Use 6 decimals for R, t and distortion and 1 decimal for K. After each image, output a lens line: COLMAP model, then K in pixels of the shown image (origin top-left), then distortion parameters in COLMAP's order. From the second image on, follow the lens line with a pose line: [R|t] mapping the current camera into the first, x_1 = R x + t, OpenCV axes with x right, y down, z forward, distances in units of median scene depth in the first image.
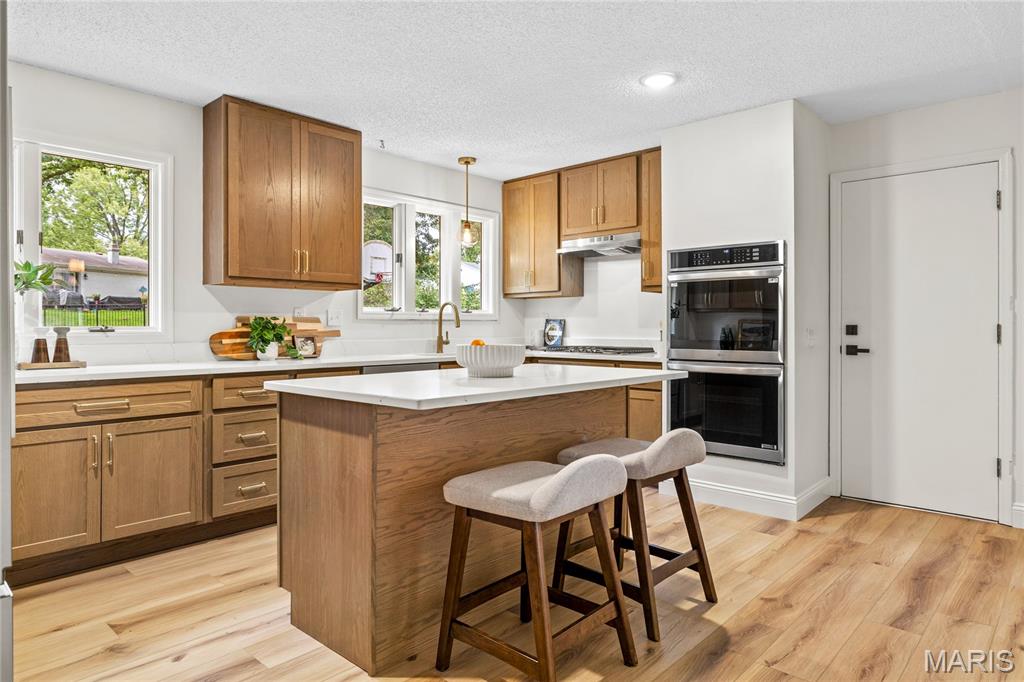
lens RADIAL K [[608.6, 0, 512.0], [0, 608.6, 341.0], [0, 0, 1]] dist [-0.009296, -0.000585]
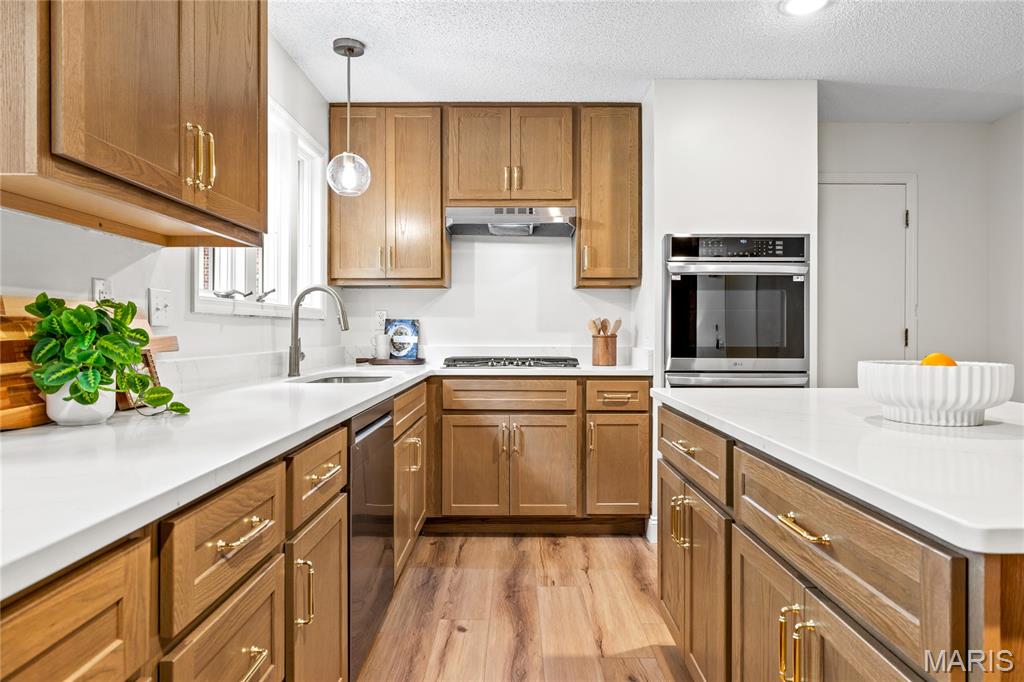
lens RADIAL K [[608.6, 0, 512.0], [0, 608.6, 341.0], [0, 0, 1]] dist [-0.009296, -0.000585]
pose [[0.738617, -0.011506, 0.674027, -0.347518], [0.014239, 0.999898, 0.001465, -0.011363], [-0.673974, 0.008516, 0.738706, 0.453367]]
